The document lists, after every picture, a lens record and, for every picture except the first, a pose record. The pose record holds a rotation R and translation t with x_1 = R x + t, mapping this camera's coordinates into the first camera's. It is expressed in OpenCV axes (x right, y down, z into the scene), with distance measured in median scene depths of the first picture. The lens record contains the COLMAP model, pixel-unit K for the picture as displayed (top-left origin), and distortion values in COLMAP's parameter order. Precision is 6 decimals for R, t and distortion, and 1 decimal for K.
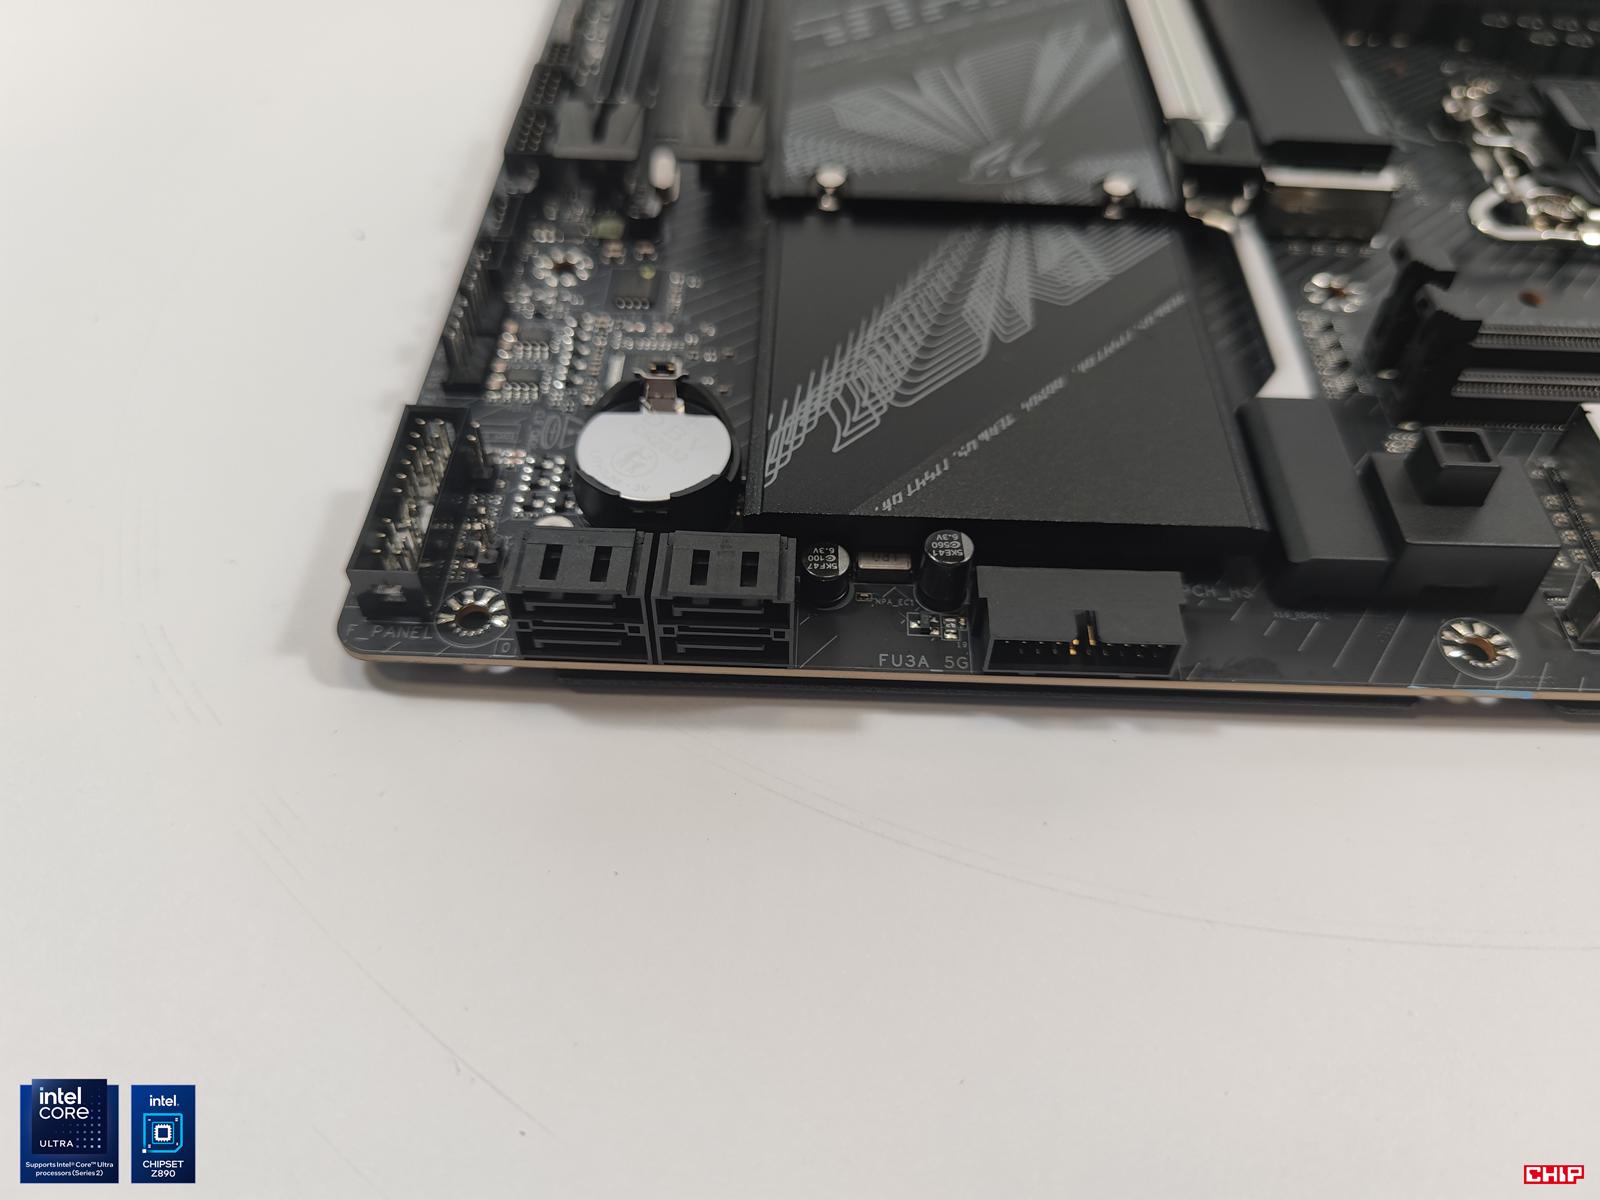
lens RADIAL K [[1209.0, 0, 791.1], [0, 1209.0, 603.0], [0, 0, 1]] dist [-0.023120, -0.004970]
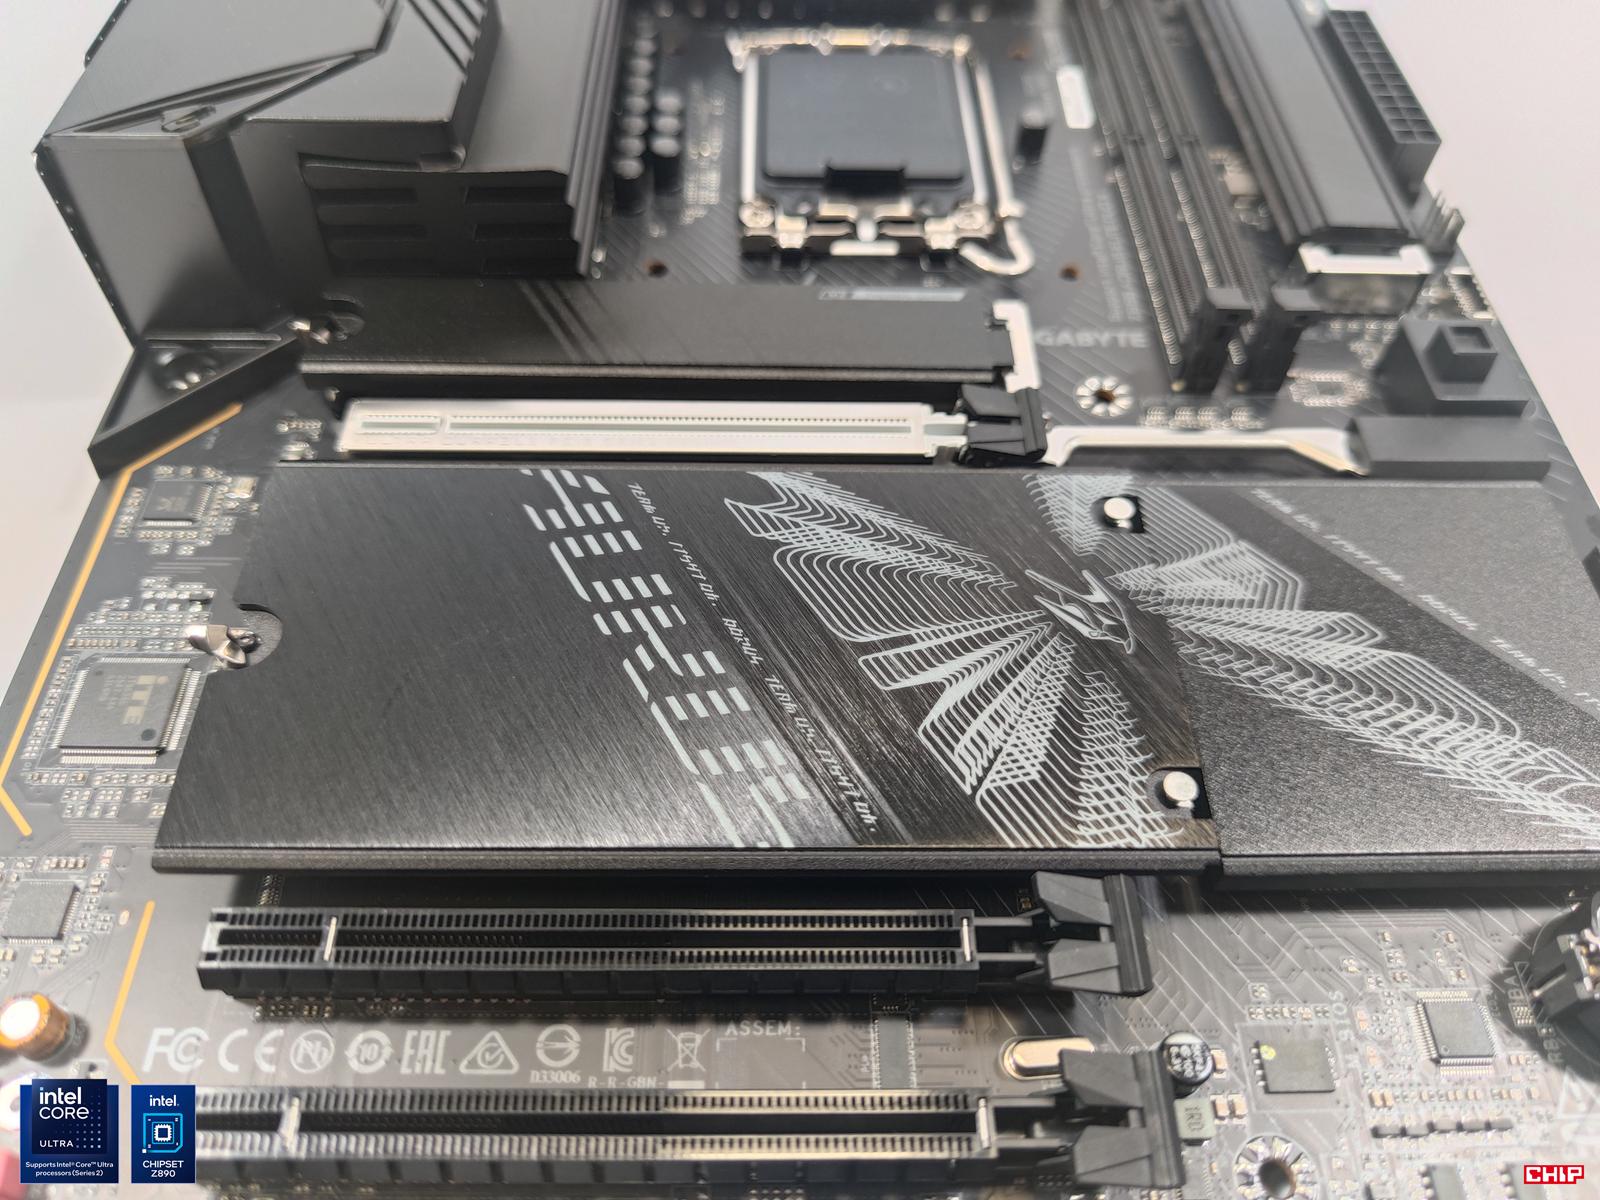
lens RADIAL K [[1210.9, 0, 796.2], [0, 1210.9, 593.9], [0, 0, 1]] dist [-0.007187, -0.049252]
pose [[-0.047484, -0.811316, 0.582677, -0.335331], [0.756283, 0.351866, 0.551567, -1.093950], [-0.652519, 0.466859, 0.596876, 0.672558]]
